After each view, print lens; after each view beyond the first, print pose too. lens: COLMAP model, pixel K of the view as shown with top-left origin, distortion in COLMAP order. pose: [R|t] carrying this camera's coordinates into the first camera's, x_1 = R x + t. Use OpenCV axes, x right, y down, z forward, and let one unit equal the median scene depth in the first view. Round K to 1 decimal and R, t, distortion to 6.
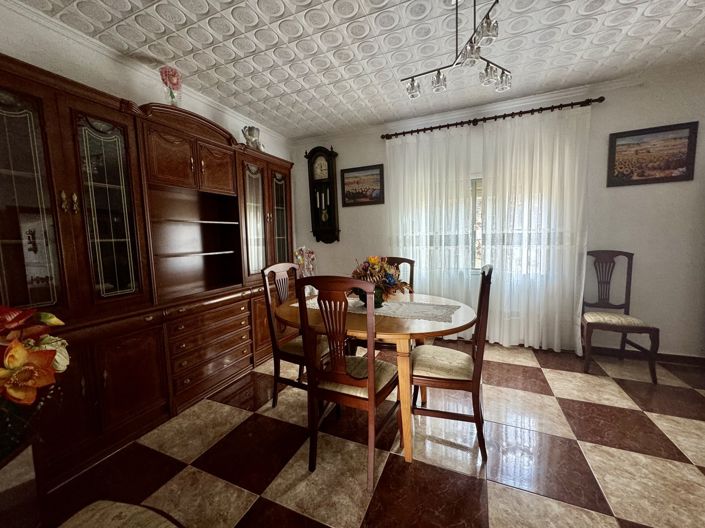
lens RADIAL K [[282.8, 0, 354.5], [0, 282.8, 250.7], [0, 0, 1]] dist [0.000425, -0.000012]
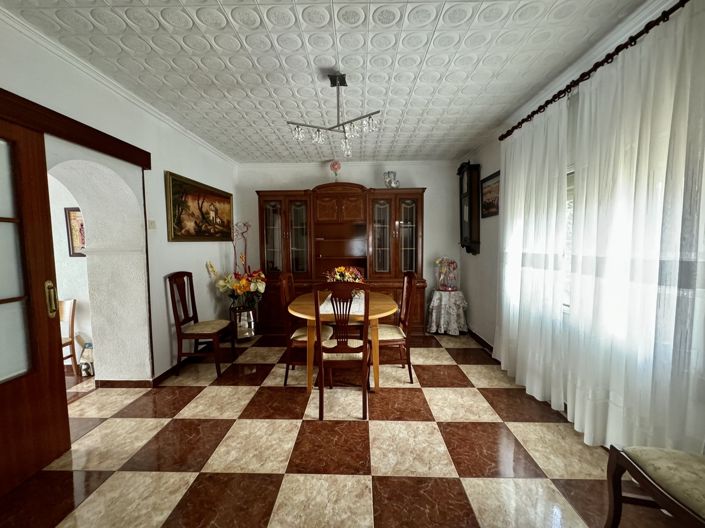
lens RADIAL K [[279.6, 0, 352.5], [0, 279.6, 264.0], [0, 0, 1]] dist [-0.001571, -0.000076]
pose [[0.357505, 0.076034, -0.930811, 0.930429], [-0.051624, 0.996765, 0.061594, -0.054933], [0.932483, 0.026033, 0.360274, 0.343509]]
